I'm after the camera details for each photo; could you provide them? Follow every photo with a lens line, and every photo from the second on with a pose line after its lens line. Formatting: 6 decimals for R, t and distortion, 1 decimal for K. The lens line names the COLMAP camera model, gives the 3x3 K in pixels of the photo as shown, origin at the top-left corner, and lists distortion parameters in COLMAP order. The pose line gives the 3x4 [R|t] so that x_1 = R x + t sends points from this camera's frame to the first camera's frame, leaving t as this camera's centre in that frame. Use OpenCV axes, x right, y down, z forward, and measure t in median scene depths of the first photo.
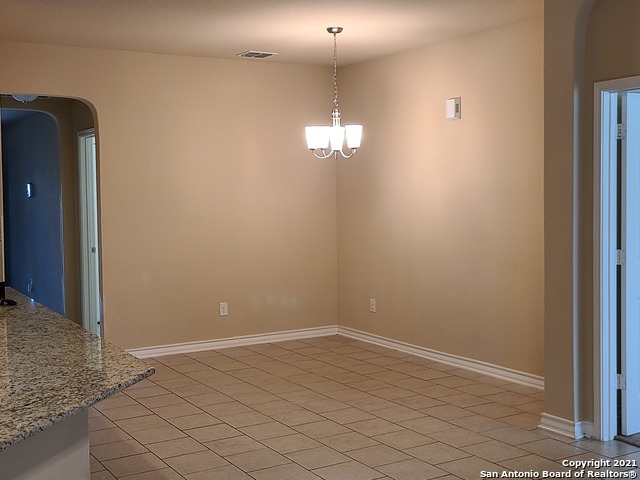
lens RADIAL K [[811.7, 0, 318.0], [0, 811.7, 236.3], [0, 0, 1]] dist [-0.002624, 0.000000]
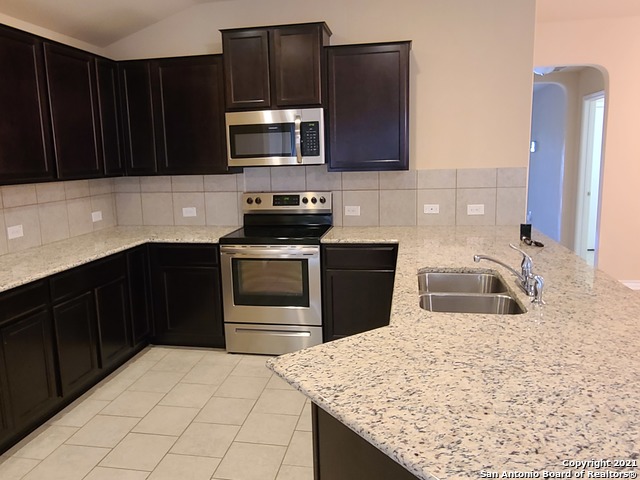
lens RADIAL K [[485.4, 0, 316.6], [0, 485.4, 238.5], [0, 0, 1]] dist [0.002634, -0.001901]
pose [[0.747364, 0.096444, -0.657378, -0.168143], [-0.013845, 0.991454, 0.129716, -0.010590], [0.664270, -0.087844, 0.742313, 0.296544]]
